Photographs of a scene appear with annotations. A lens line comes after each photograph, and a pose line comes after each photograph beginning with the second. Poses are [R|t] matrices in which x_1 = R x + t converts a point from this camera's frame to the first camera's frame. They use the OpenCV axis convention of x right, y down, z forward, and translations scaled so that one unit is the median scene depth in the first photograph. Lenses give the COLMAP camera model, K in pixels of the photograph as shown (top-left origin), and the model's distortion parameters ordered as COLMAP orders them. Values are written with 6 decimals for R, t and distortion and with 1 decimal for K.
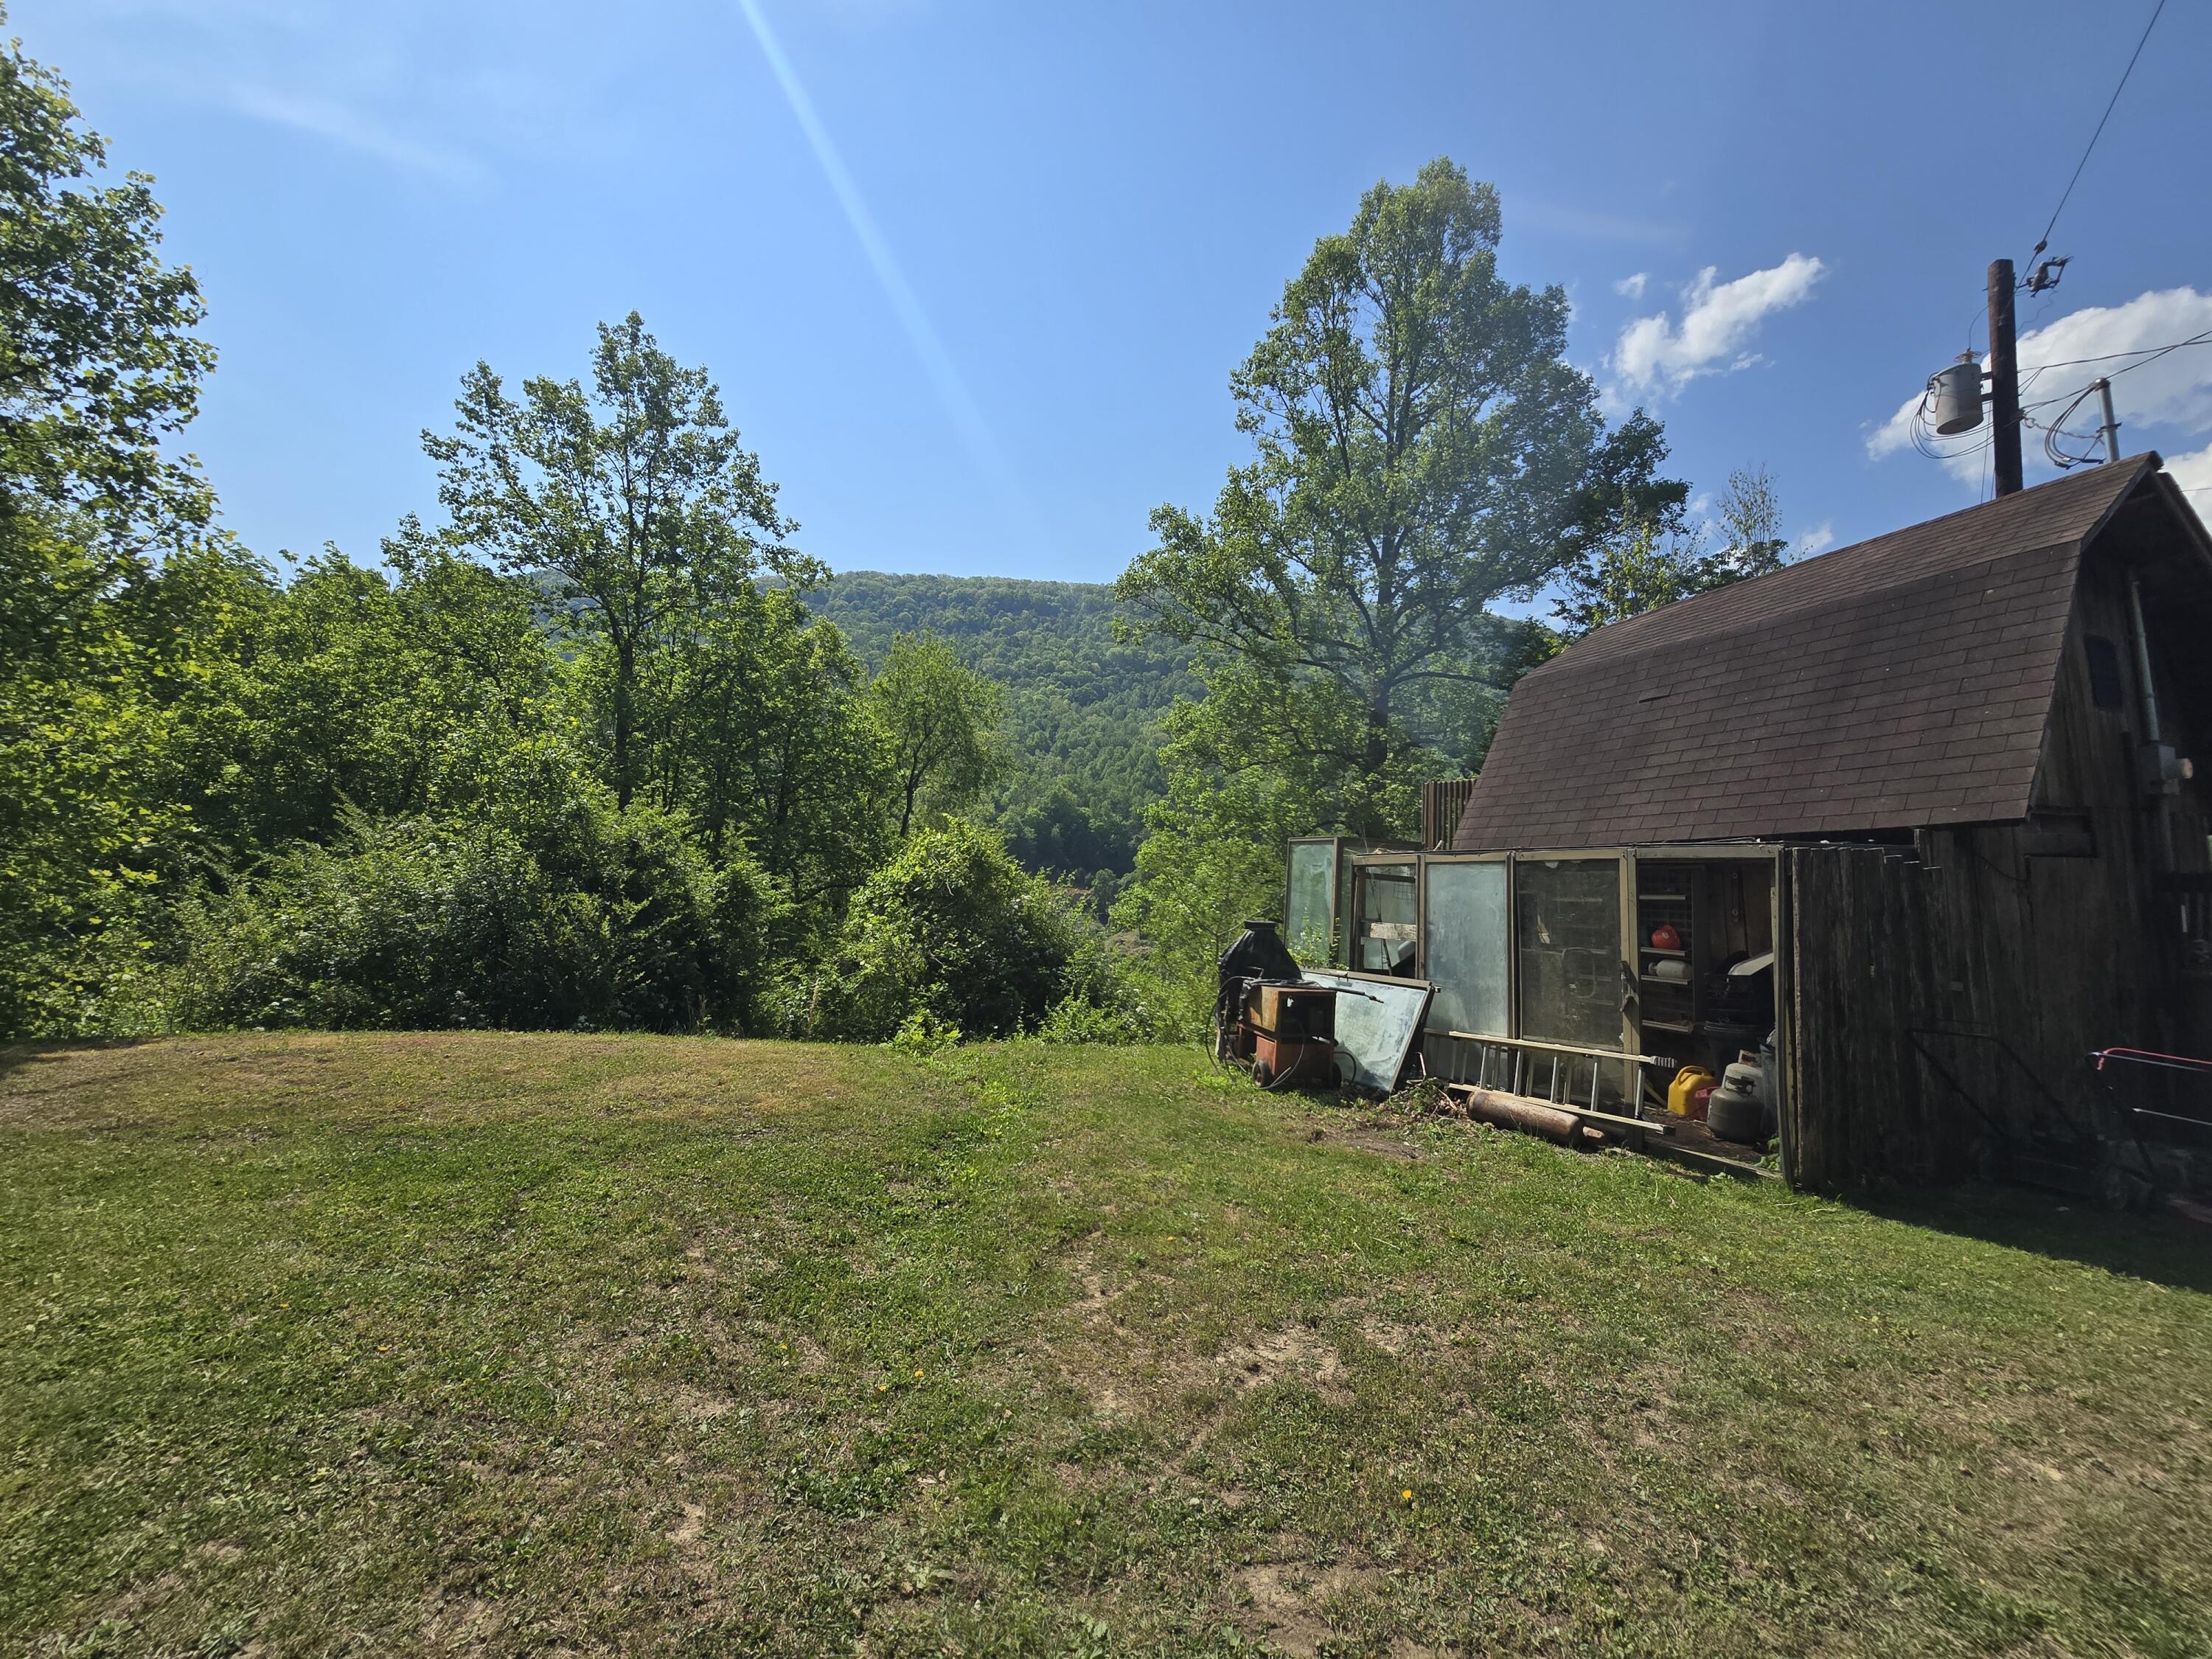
lens RADIAL K [[907.0, 0, 1125.7], [0, 907.0, 837.4], [0, 0, 1]] dist [-0.000621, -0.003669]
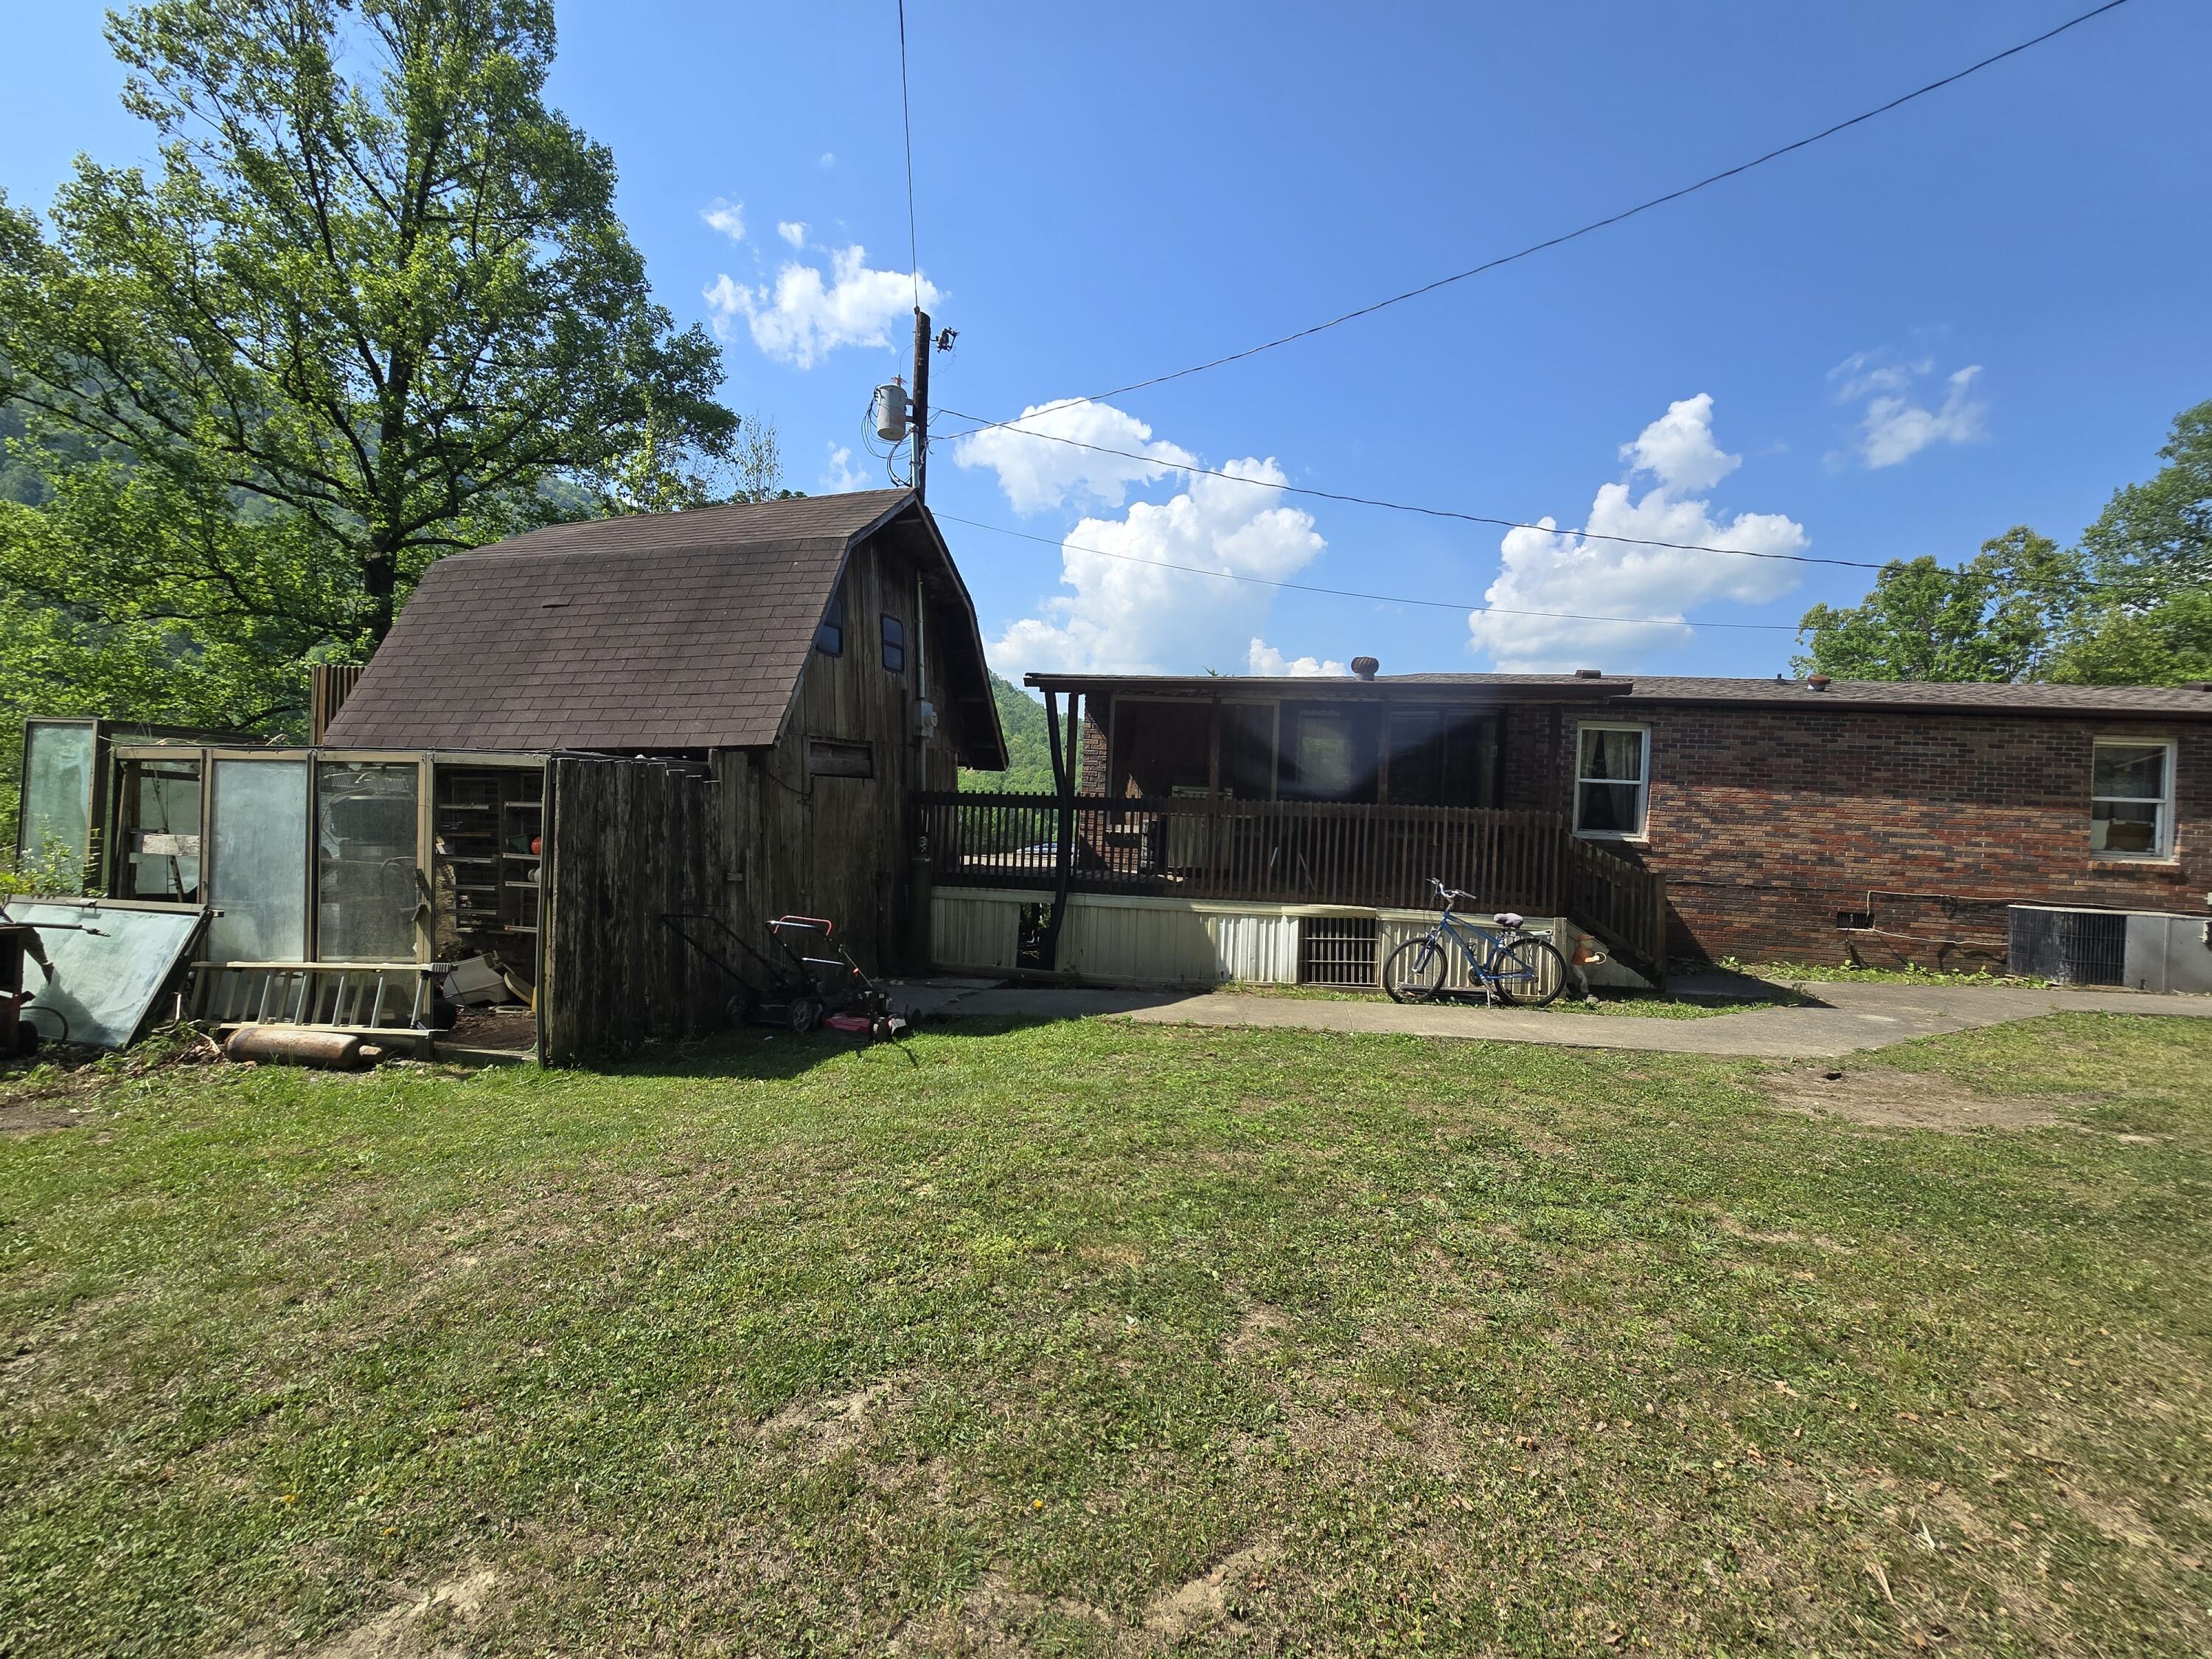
lens RADIAL K [[907.0, 0, 1125.7], [0, 907.0, 837.4], [0, 0, 1]] dist [-0.000621, -0.003669]
pose [[0.617805, -0.017768, 0.786130, 0.104435], [-0.058880, 0.995893, 0.068782, -0.002943], [-0.784123, -0.088781, 0.614222, -0.071544]]
